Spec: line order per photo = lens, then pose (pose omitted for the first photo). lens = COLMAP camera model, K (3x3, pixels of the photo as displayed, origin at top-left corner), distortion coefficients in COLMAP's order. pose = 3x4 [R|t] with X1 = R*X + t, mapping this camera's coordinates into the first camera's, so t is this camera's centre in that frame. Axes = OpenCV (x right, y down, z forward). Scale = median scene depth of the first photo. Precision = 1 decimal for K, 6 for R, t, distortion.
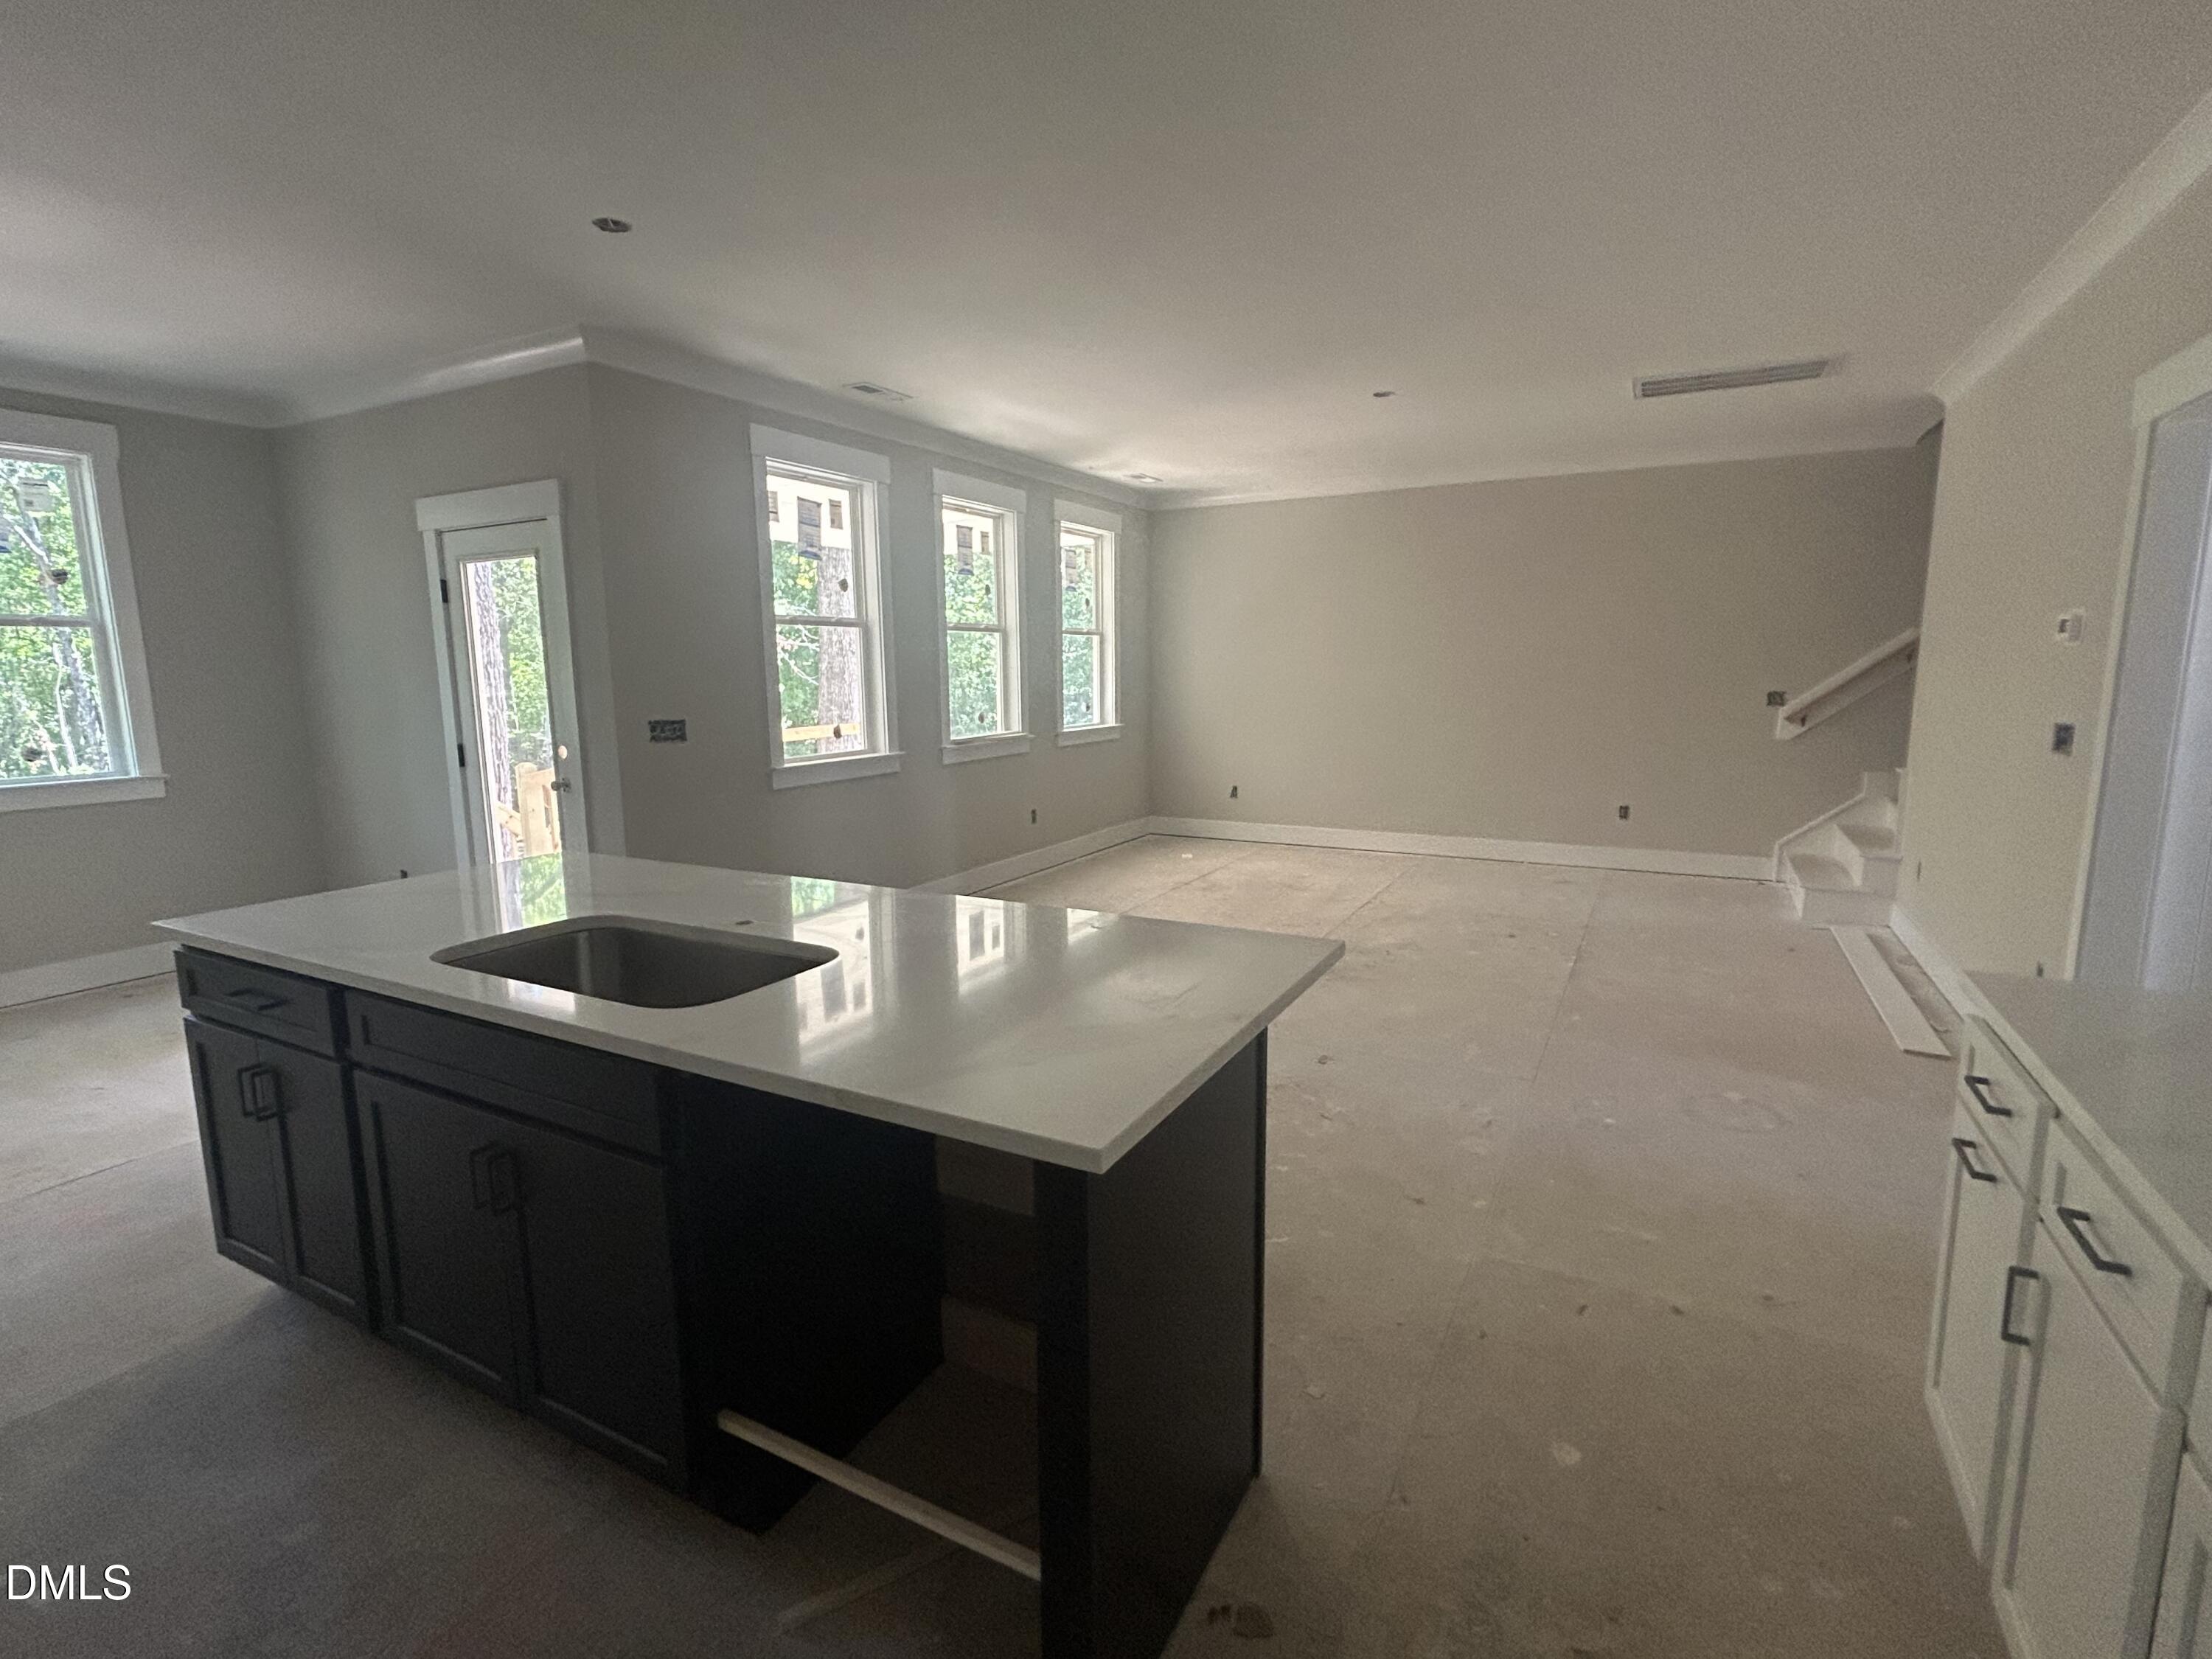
lens RADIAL K [[1048.7, 0, 1105.9], [0, 1048.7, 822.3], [0, 0, 1]] dist [0.000798, 0.001237]
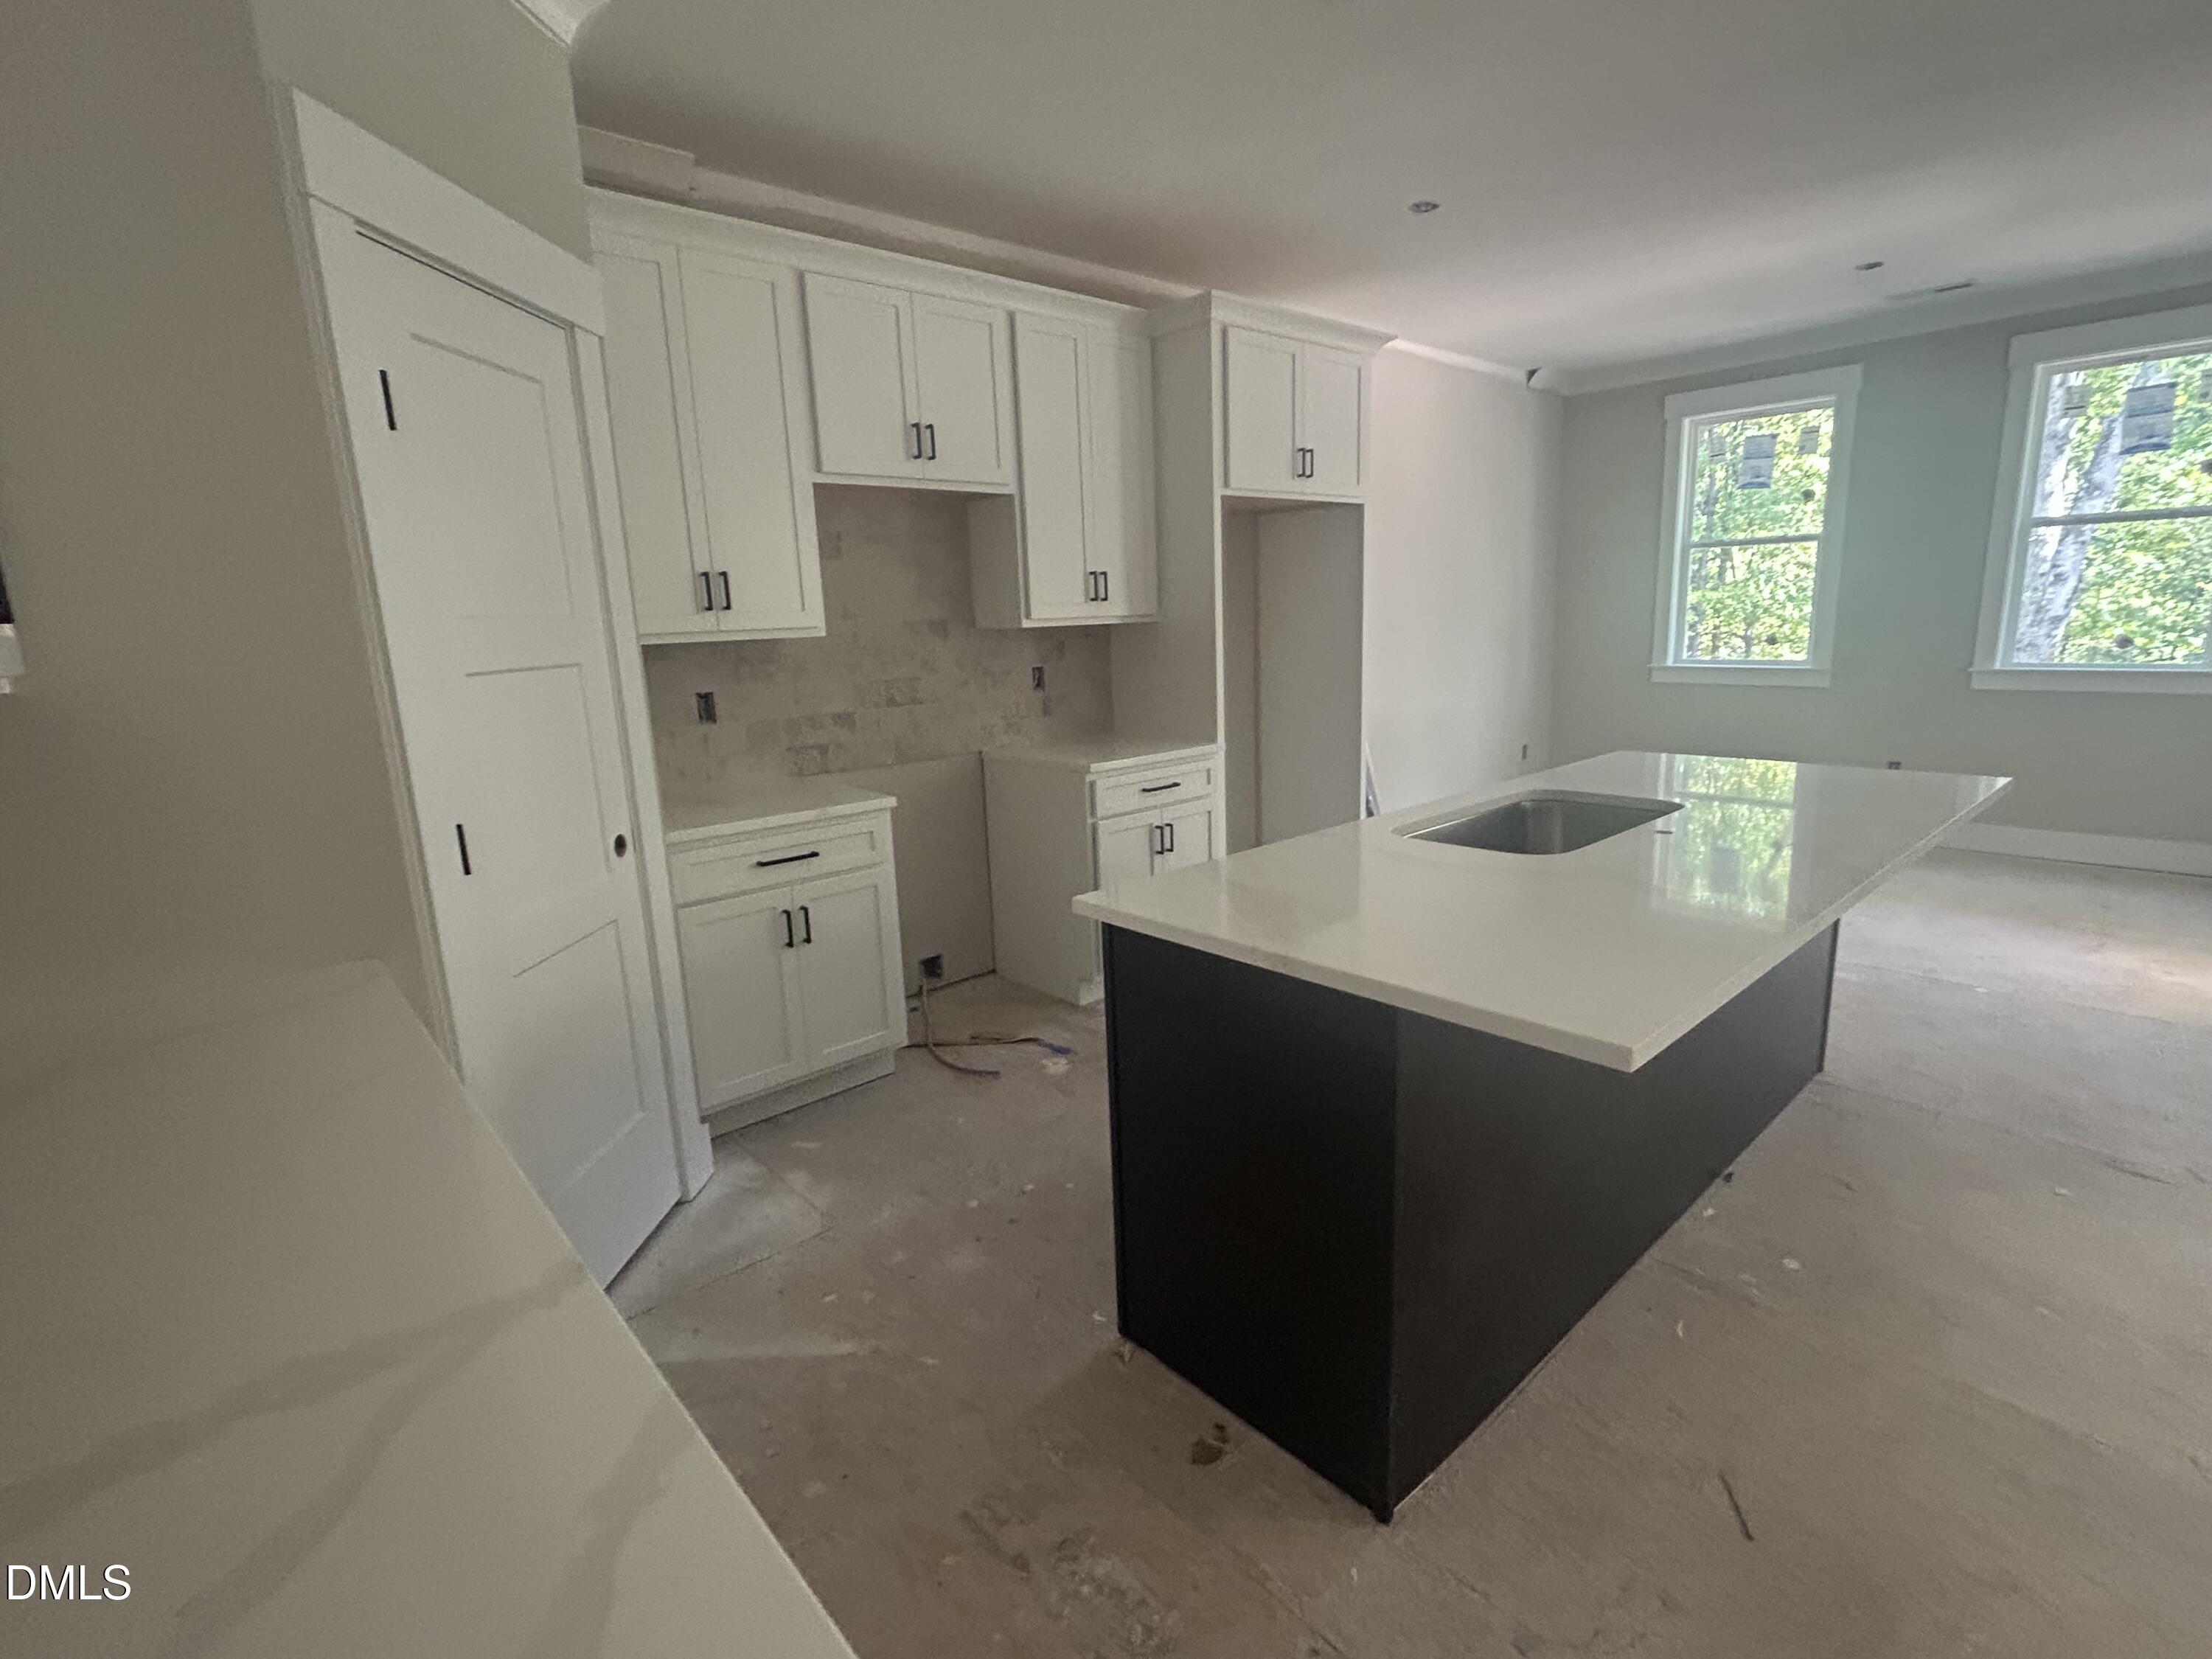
lens RADIAL K [[1048.7, 0, 1107.7], [0, 1048.7, 825.9], [0, 0, 1]] dist [0.000798, 0.001237]
pose [[-0.336261, 0.209395, -0.918195, 0.393309], [-0.105706, 0.960416, 0.257735, -0.054794], [0.935818, 0.183725, -0.300817, 0.416595]]
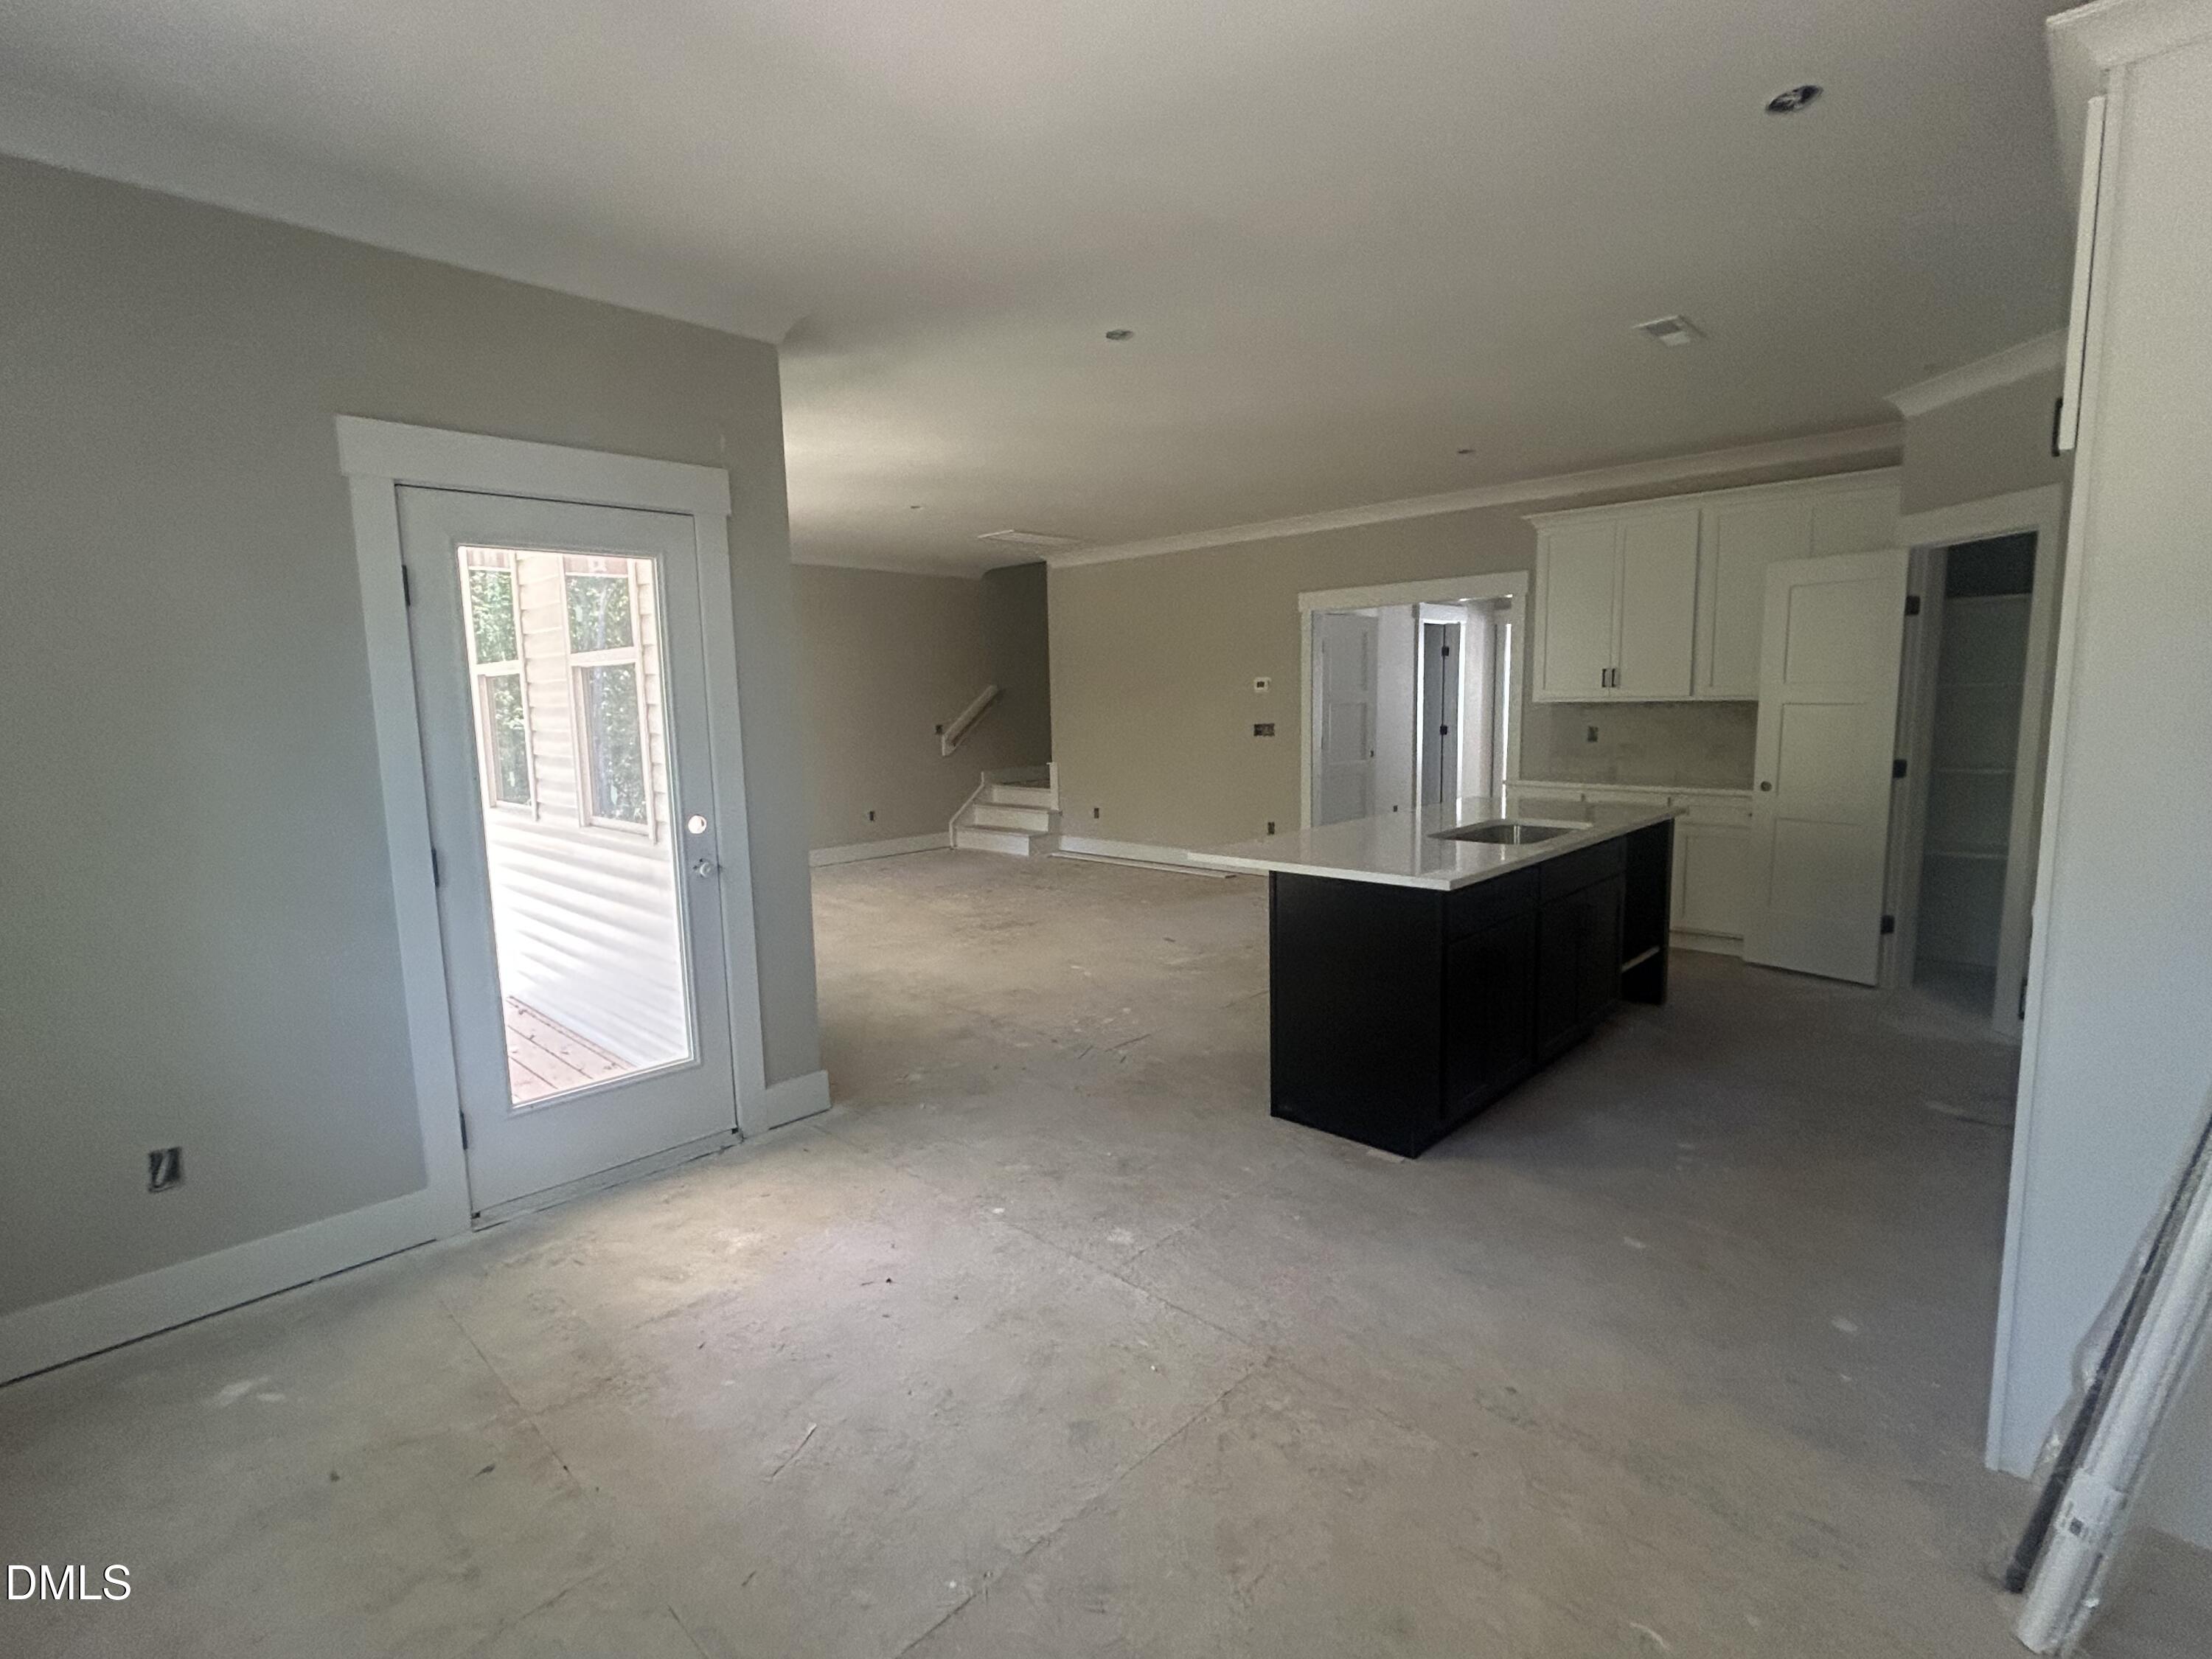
lens RADIAL K [[1048.7, 0, 1095.0], [0, 1048.7, 827.4], [0, 0, 1]] dist [0.000798, 0.001237]
pose [[0.269254, -0.117888, 0.955827, -1.218894], [0.171501, 0.982486, 0.072865, -0.074812], [-0.947676, 0.144306, 0.284756, 0.549824]]
